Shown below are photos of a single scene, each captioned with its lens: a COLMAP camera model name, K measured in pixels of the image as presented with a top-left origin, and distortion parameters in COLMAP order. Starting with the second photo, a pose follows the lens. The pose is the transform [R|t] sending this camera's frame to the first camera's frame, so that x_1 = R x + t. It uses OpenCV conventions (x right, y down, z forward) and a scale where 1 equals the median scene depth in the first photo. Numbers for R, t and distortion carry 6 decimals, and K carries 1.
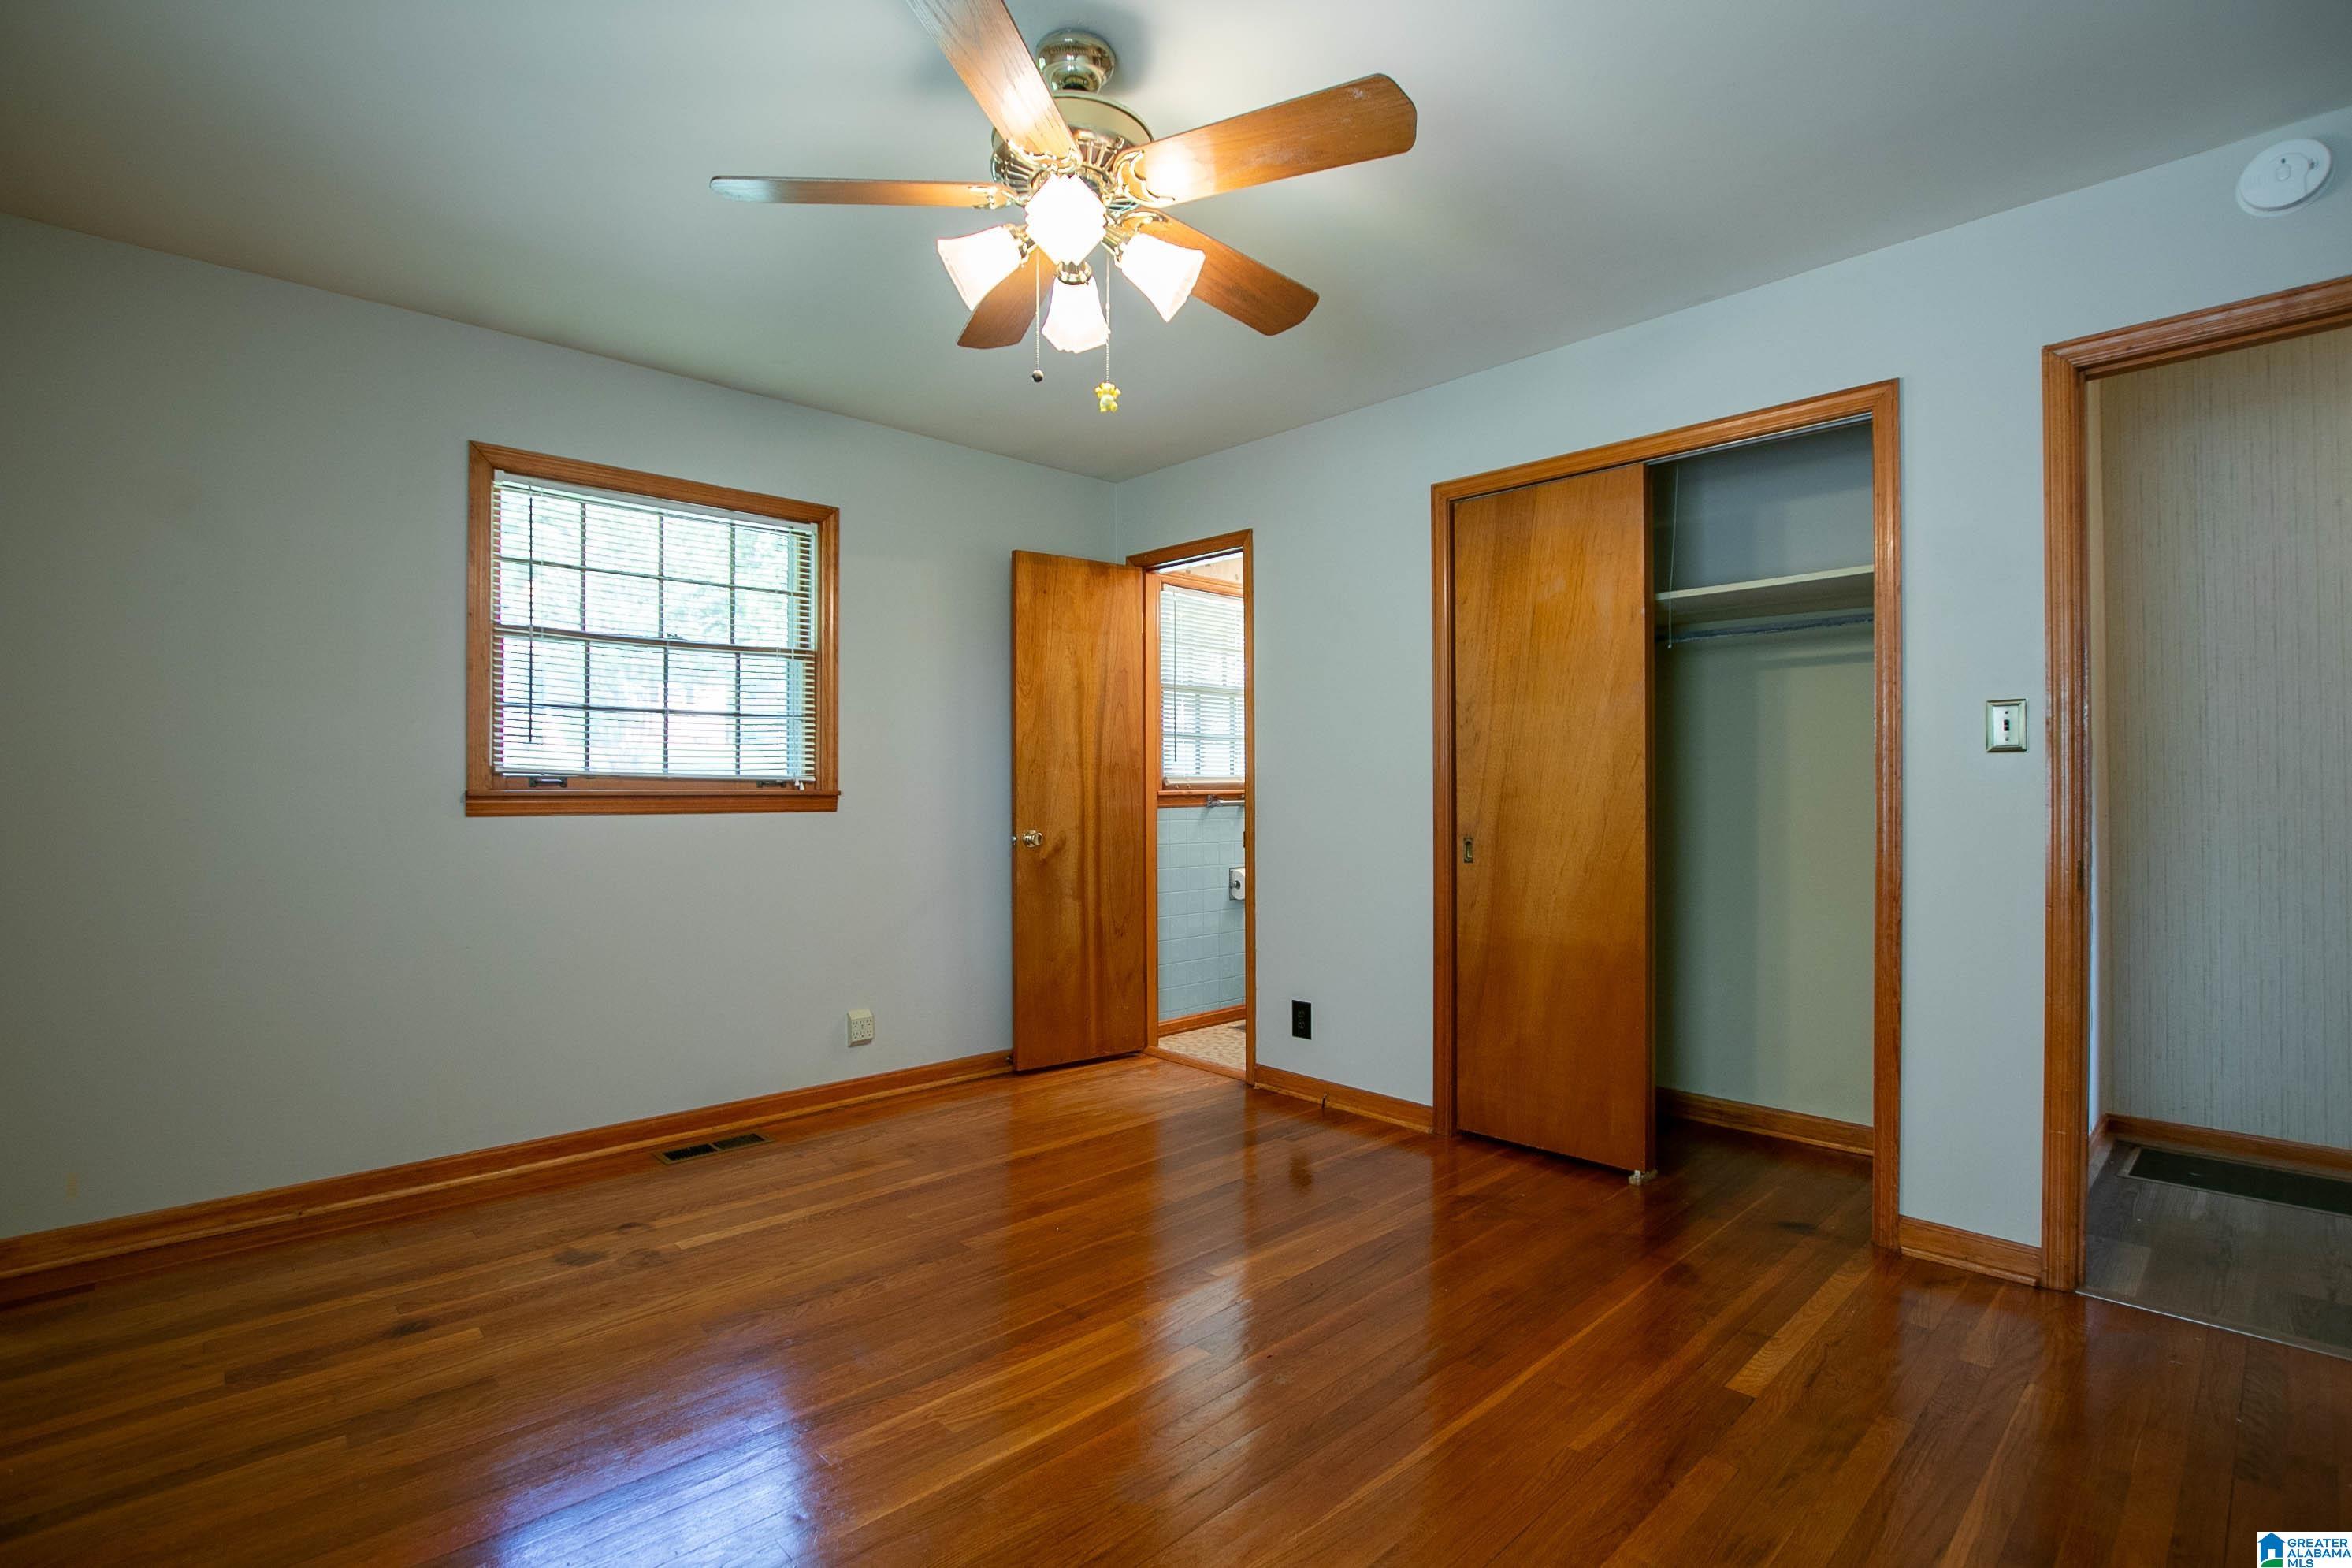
lens RADIAL K [[1092.7, 0, 1164.5], [0, 1092.7, 791.5], [0, 0, 1]] dist [-0.033619, 0.004910]
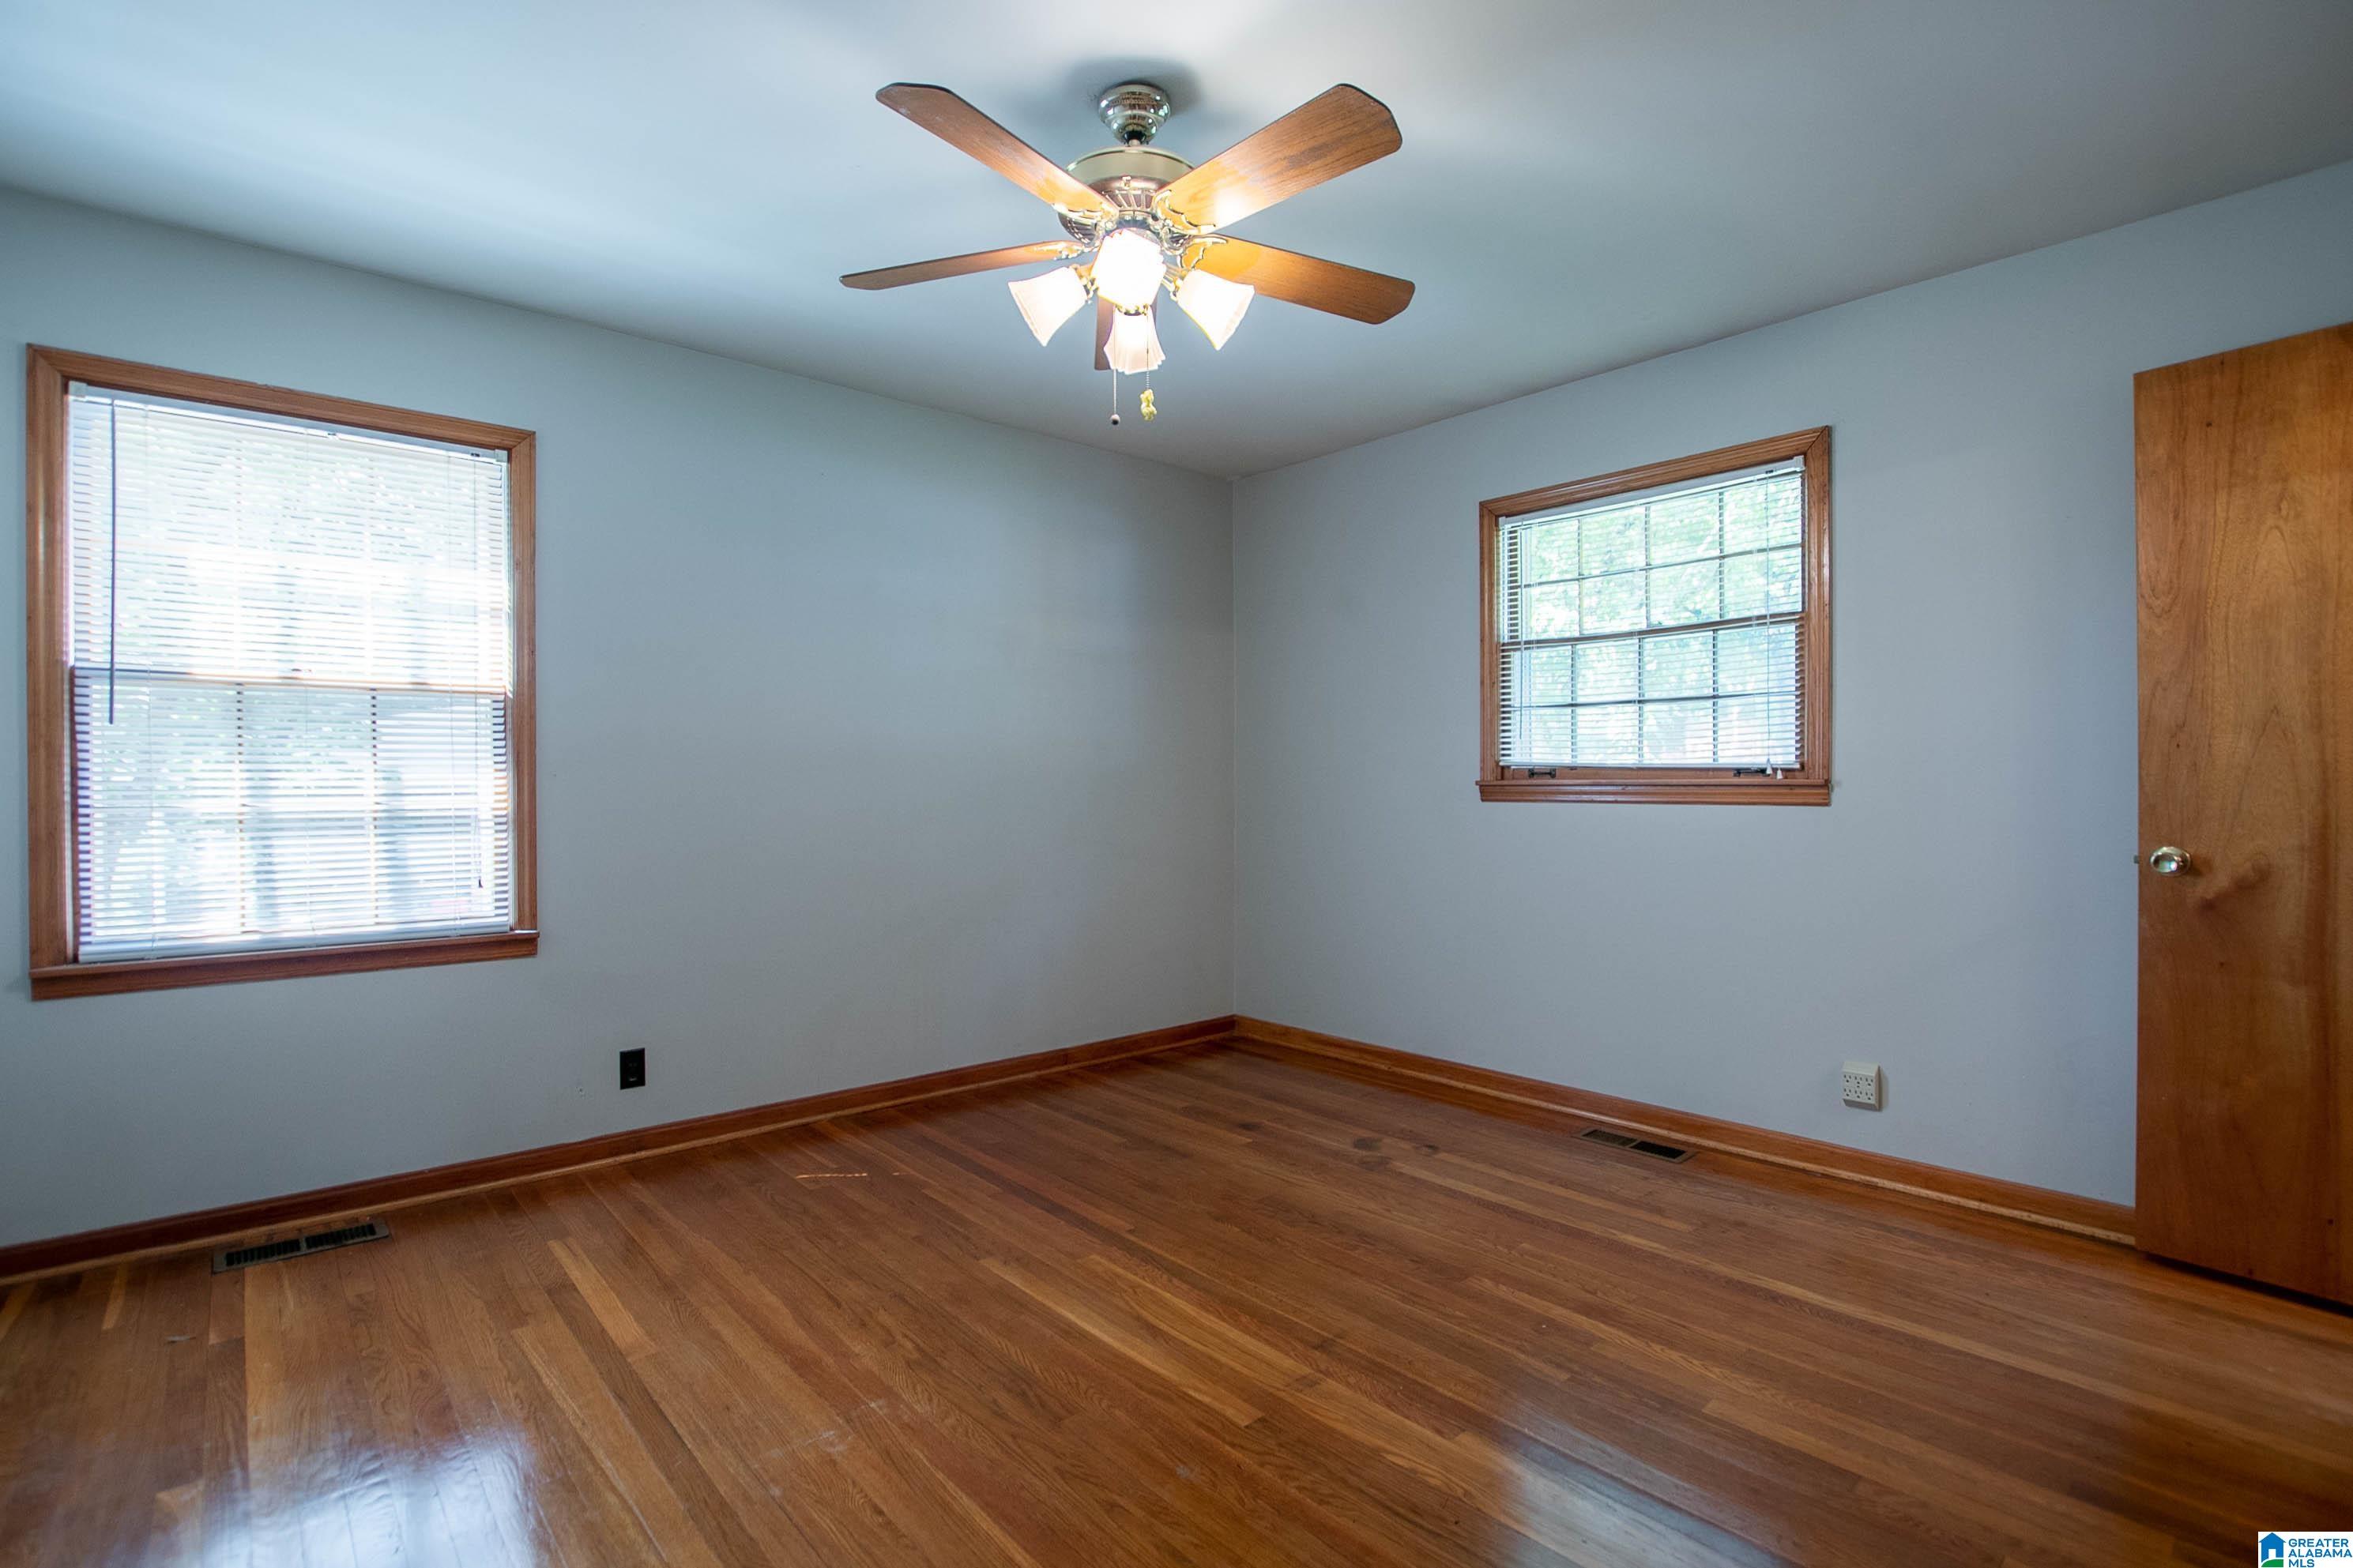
lens RADIAL K [[1144.5, 0, 1212.9], [0, 1144.5, 778.7], [0, 0, 1]] dist [-0.000078, -0.000272]
pose [[-0.025914, 0.000252, -0.999664, 0.658690], [0.005704, 0.999984, 0.000104, -0.004684], [0.999648, -0.005699, -0.025915, 0.677401]]
